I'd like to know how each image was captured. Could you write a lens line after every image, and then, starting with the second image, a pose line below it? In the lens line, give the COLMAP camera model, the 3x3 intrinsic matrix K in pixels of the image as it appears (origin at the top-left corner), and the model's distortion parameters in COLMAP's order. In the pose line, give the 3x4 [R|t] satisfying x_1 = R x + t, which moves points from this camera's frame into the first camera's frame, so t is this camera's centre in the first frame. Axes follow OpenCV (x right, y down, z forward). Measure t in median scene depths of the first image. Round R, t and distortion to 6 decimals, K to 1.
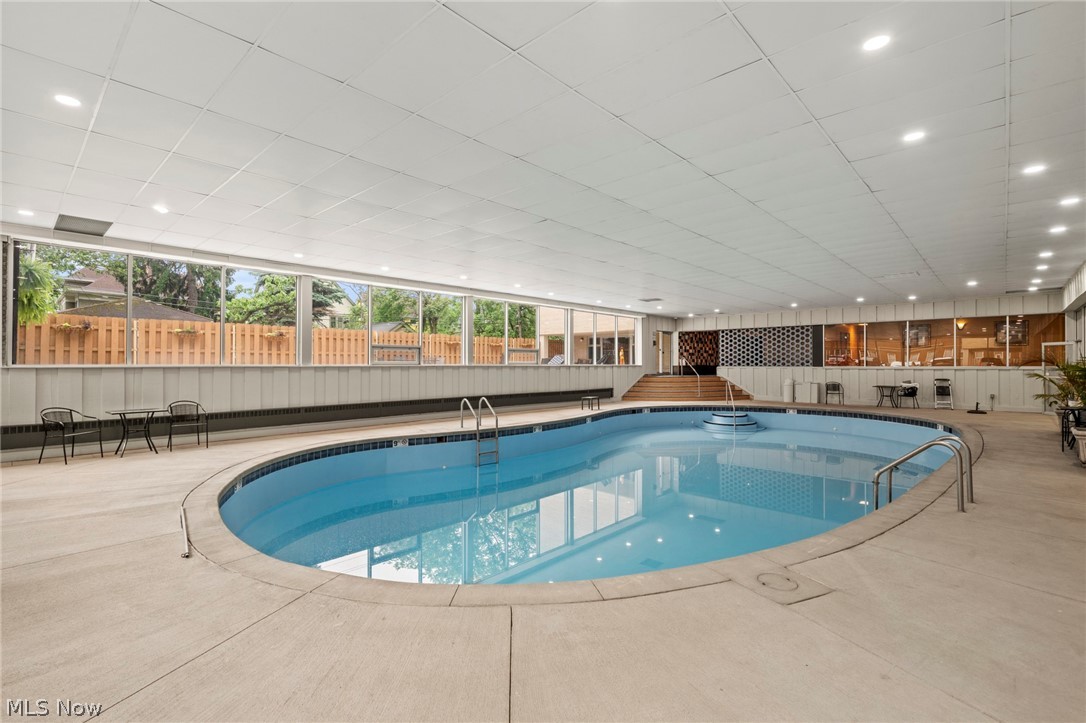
lens RADIAL K [[498.3, 0, 543.7], [0, 498.3, 365.1], [0, 0, 1]] dist [-0.002006, 0.000050]
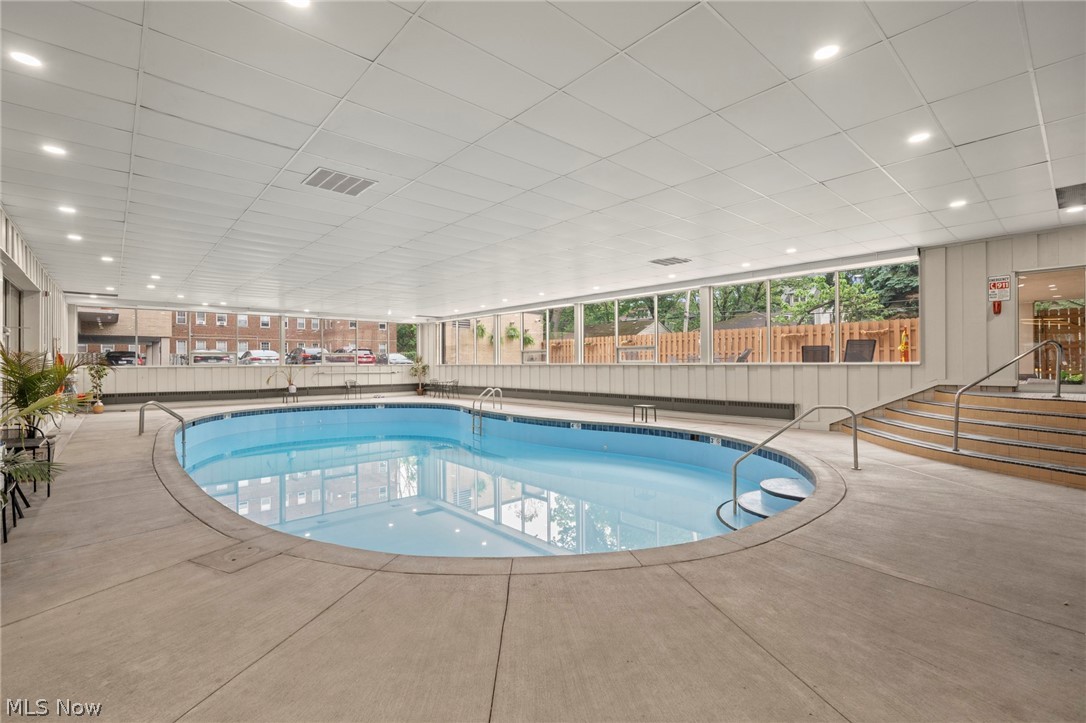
lens RADIAL K [[473.3, 0, 543.2], [0, 473.3, 360.6], [0, 0, 1]] dist [0.000198, -0.000154]
pose [[-0.100499, -0.006279, -0.994917, 0.828225], [0.006131, 0.999957, -0.006930, -0.001122], [0.994918, -0.006797, -0.100456, 0.904174]]
